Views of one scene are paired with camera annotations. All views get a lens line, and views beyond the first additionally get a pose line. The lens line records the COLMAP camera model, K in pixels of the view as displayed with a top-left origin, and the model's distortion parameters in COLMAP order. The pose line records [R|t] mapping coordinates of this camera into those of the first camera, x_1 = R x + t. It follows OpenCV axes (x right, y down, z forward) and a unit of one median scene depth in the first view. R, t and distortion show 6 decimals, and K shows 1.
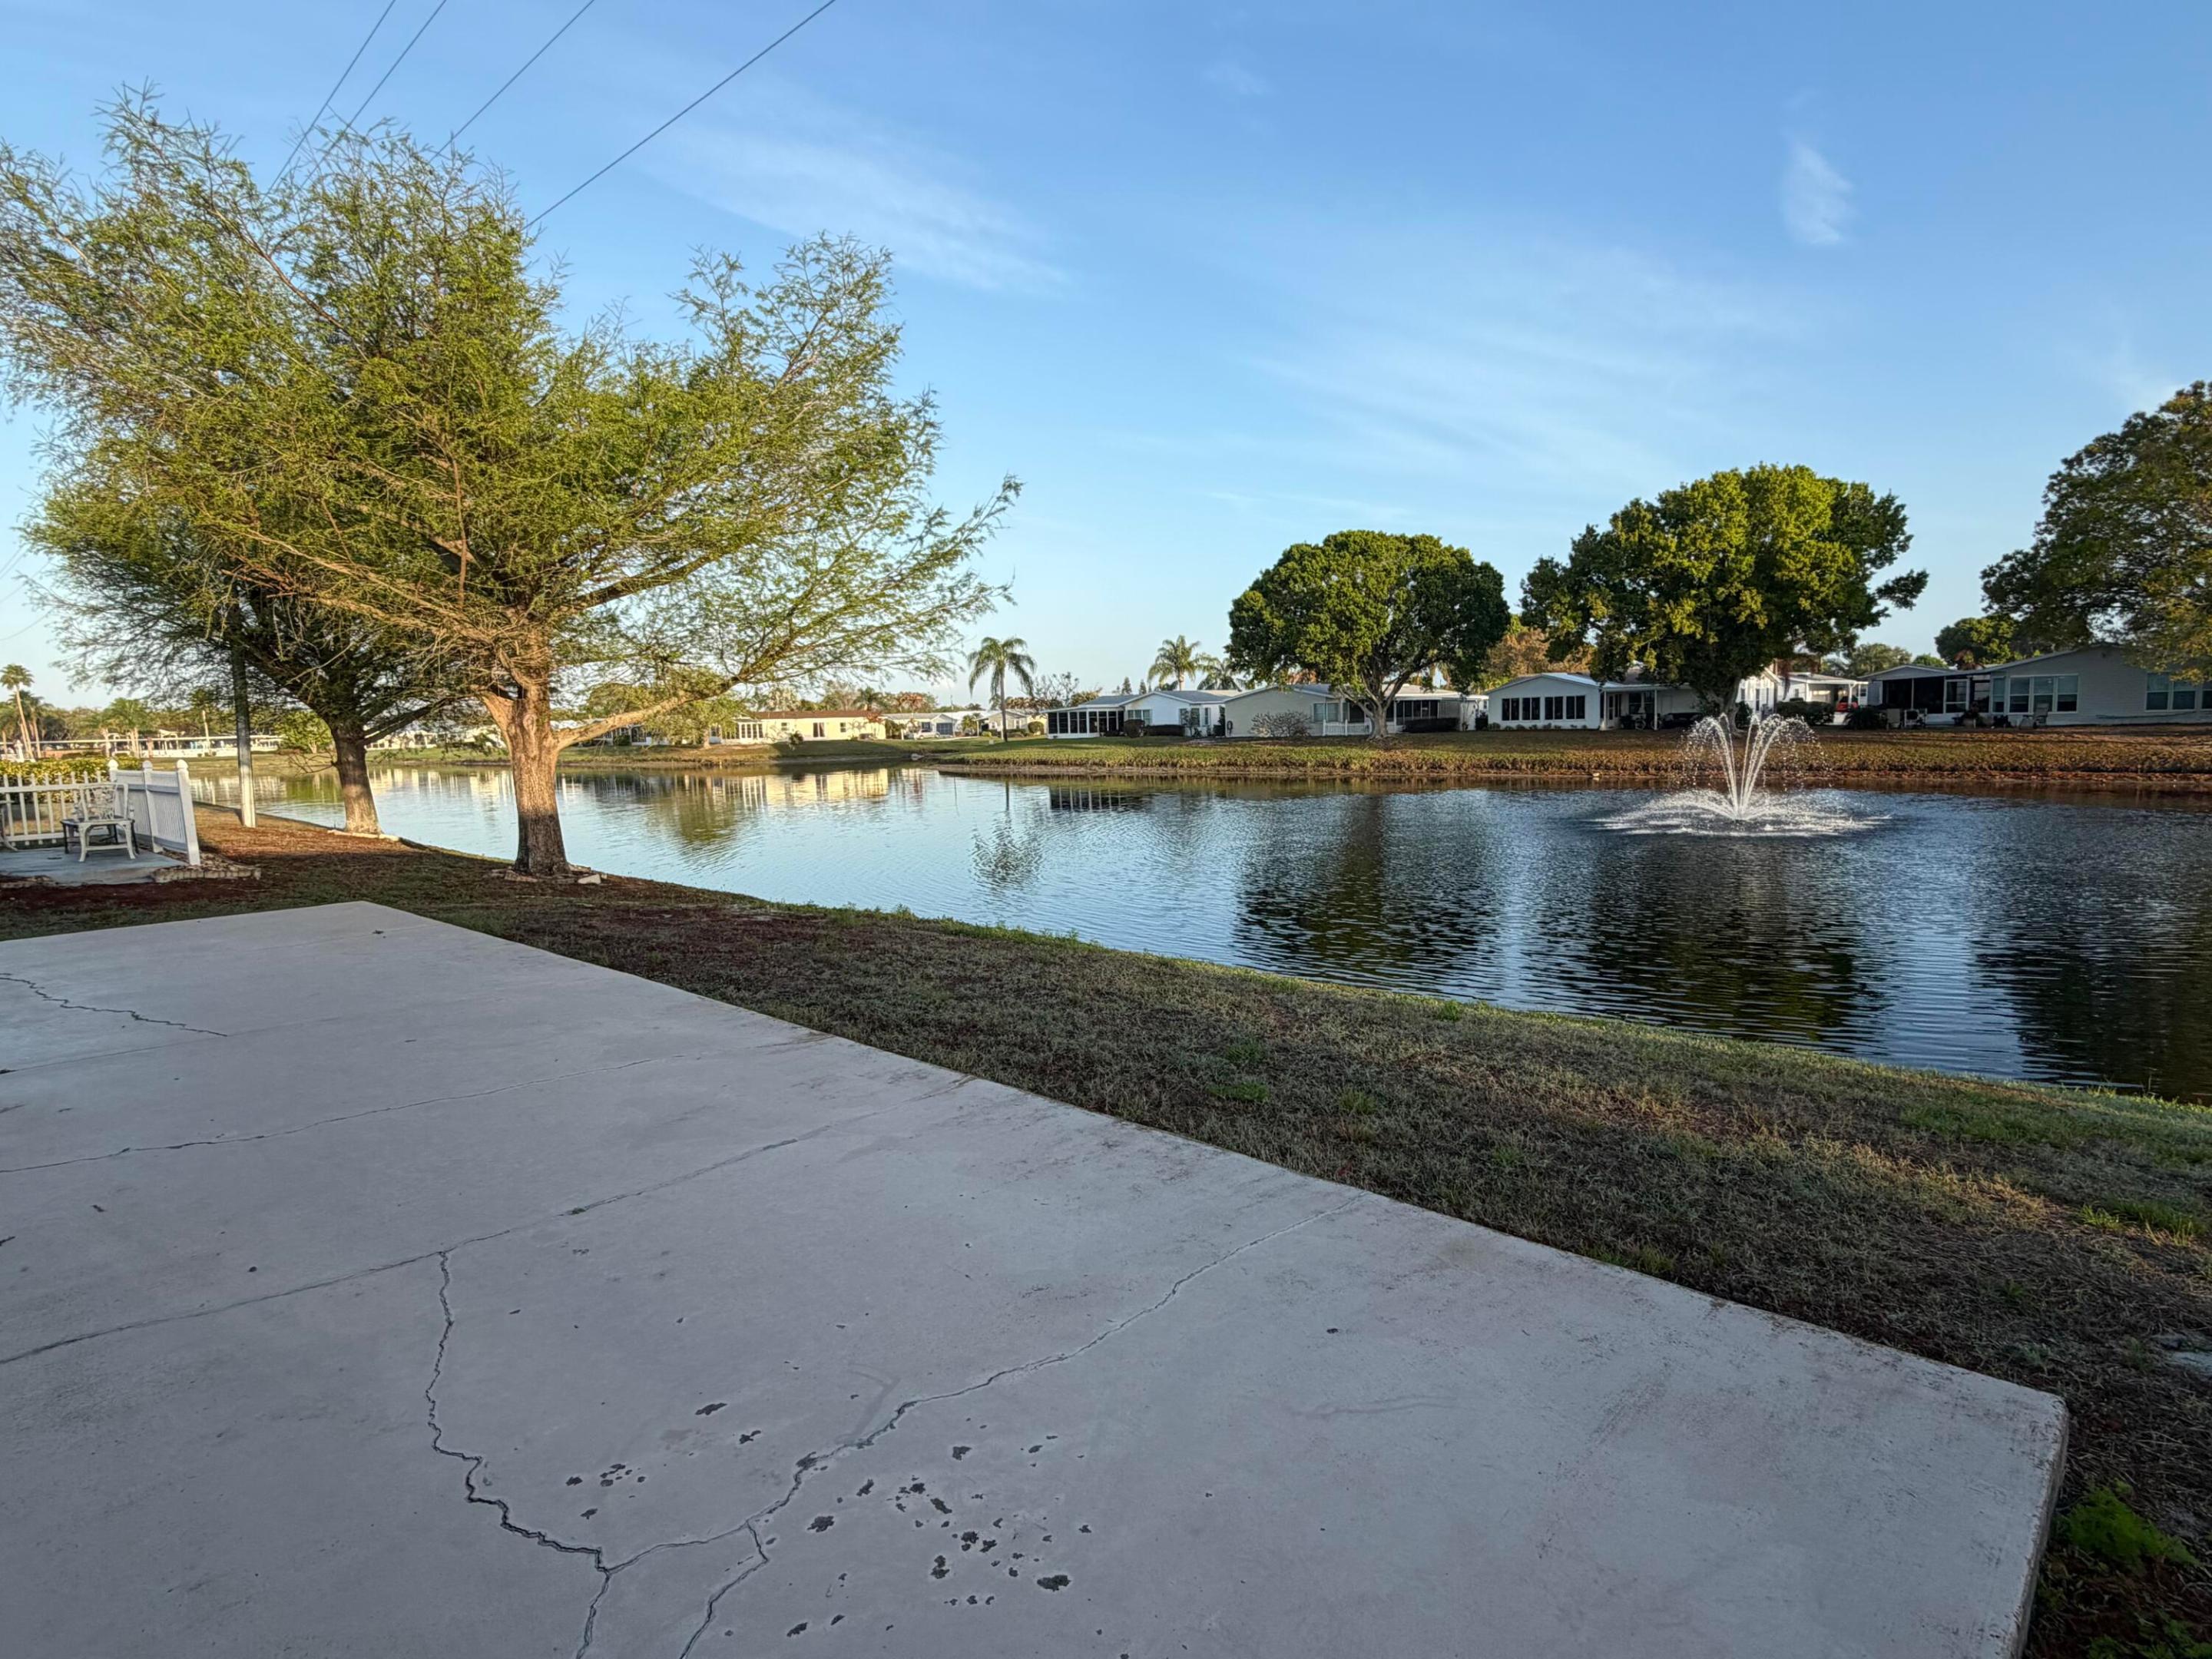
lens RADIAL K [[1184.5, 0, 1107.5], [0, 1184.5, 827.4], [0, 0, 1]] dist [-0.002343, -0.000409]
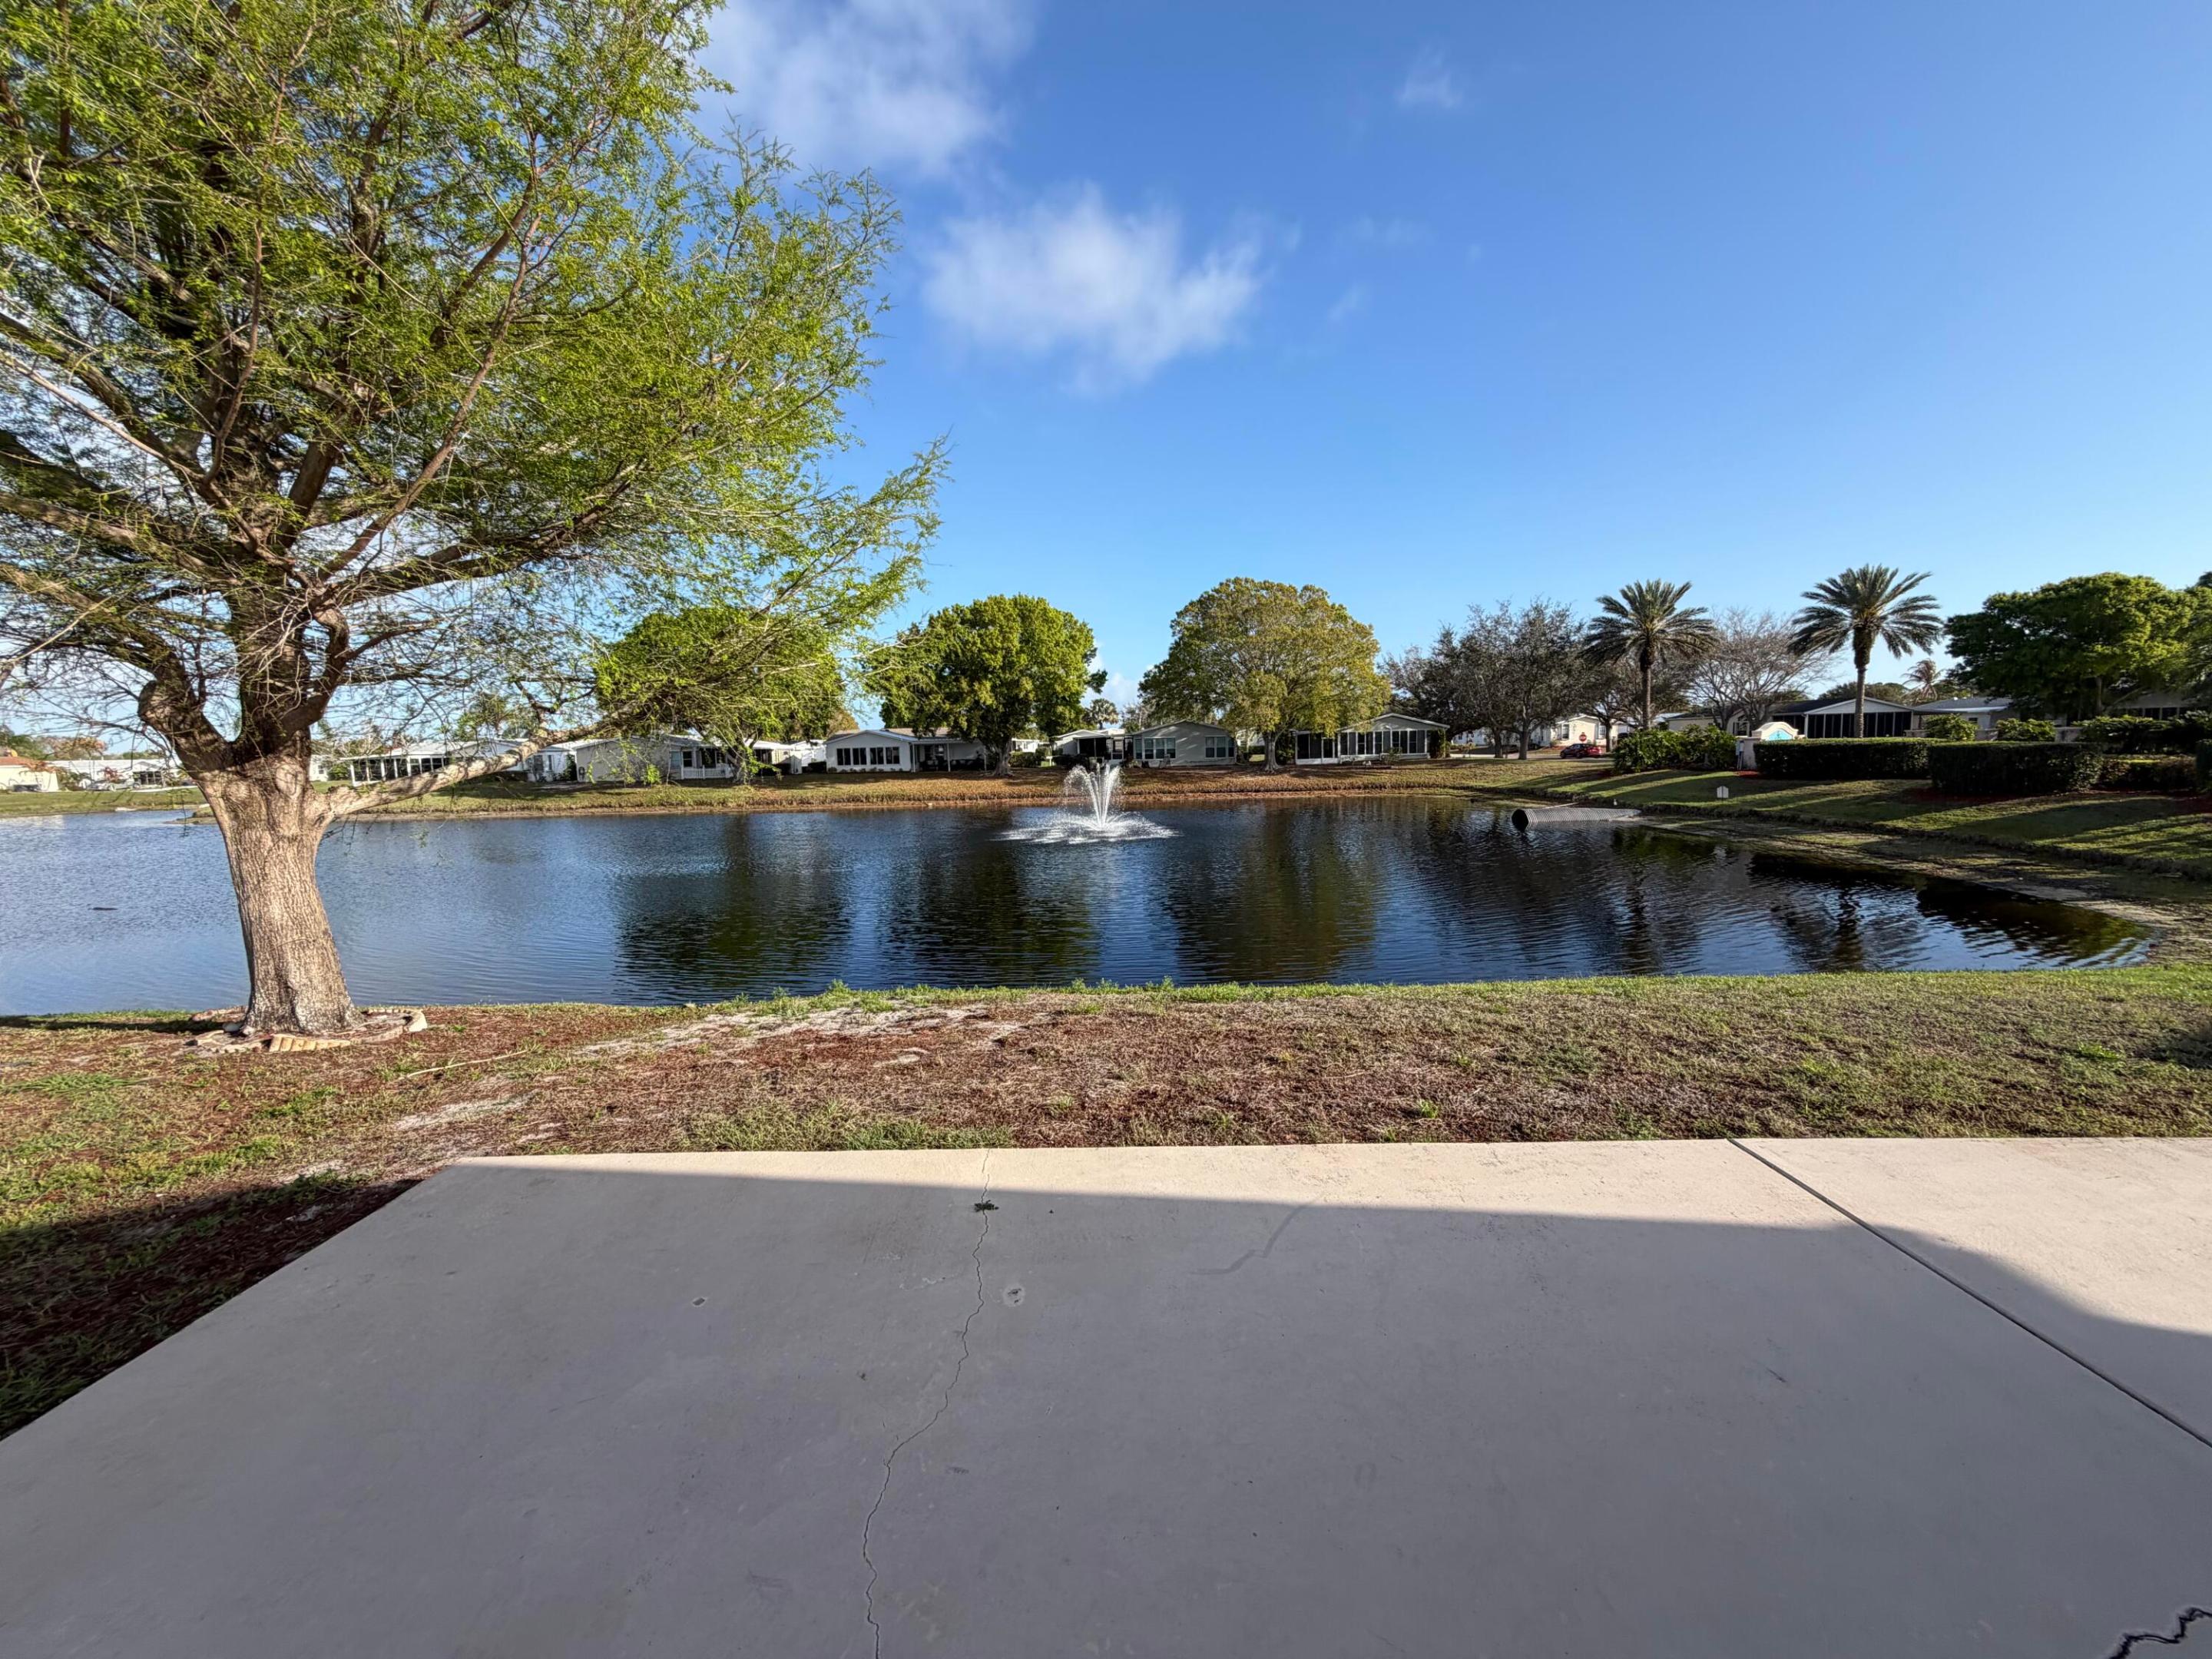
lens RADIAL K [[881.9, 0, 1100.1], [0, 881.9, 831.5], [0, 0, 1]] dist [-0.000310, 0.000225]
pose [[0.748647, -0.054515, 0.660723, -0.097801], [0.064406, 0.997880, 0.009357, -0.008319], [-0.659832, 0.035550, 0.750571, 0.085118]]
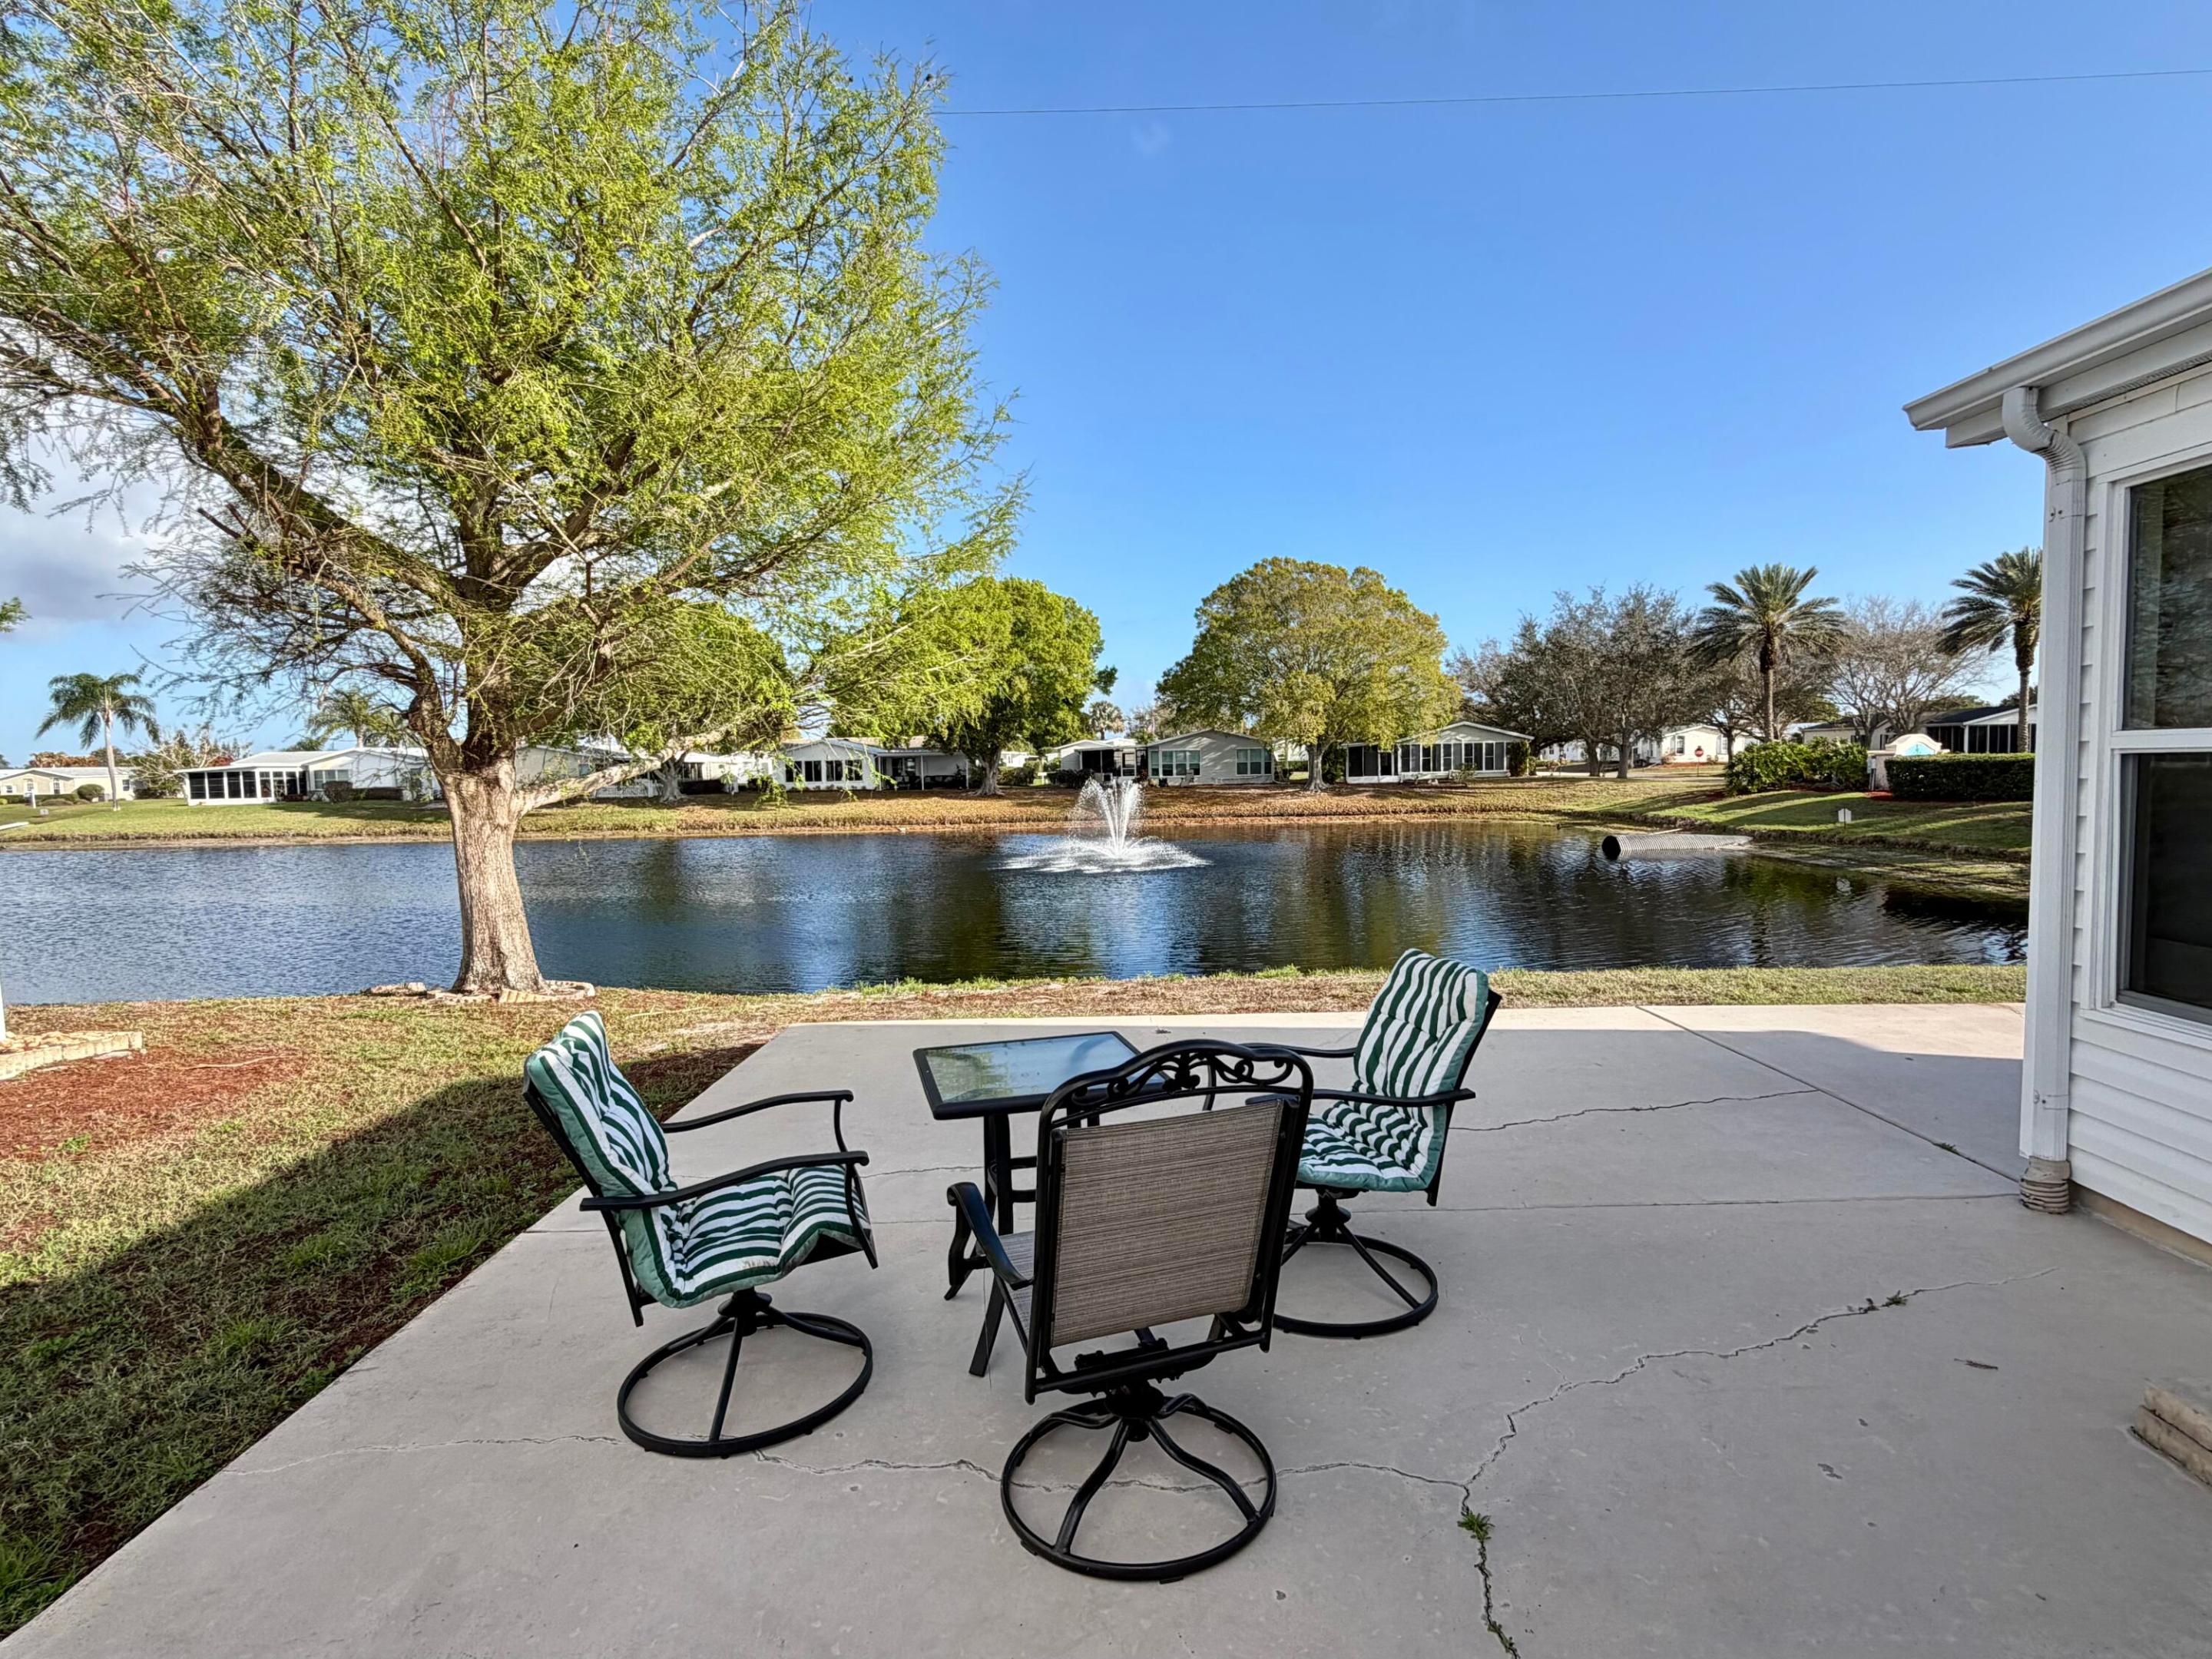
lens RADIAL K [[1132.8, 0, 1106.4], [0, 1132.8, 822.4], [0, 0, 1]] dist [-0.000757, 0.000348]
pose [[0.742465, -0.023505, 0.669472, -0.137443], [0.060737, 0.997630, -0.032333, -0.003883], [-0.667126, 0.064667, 0.742133, 0.057316]]
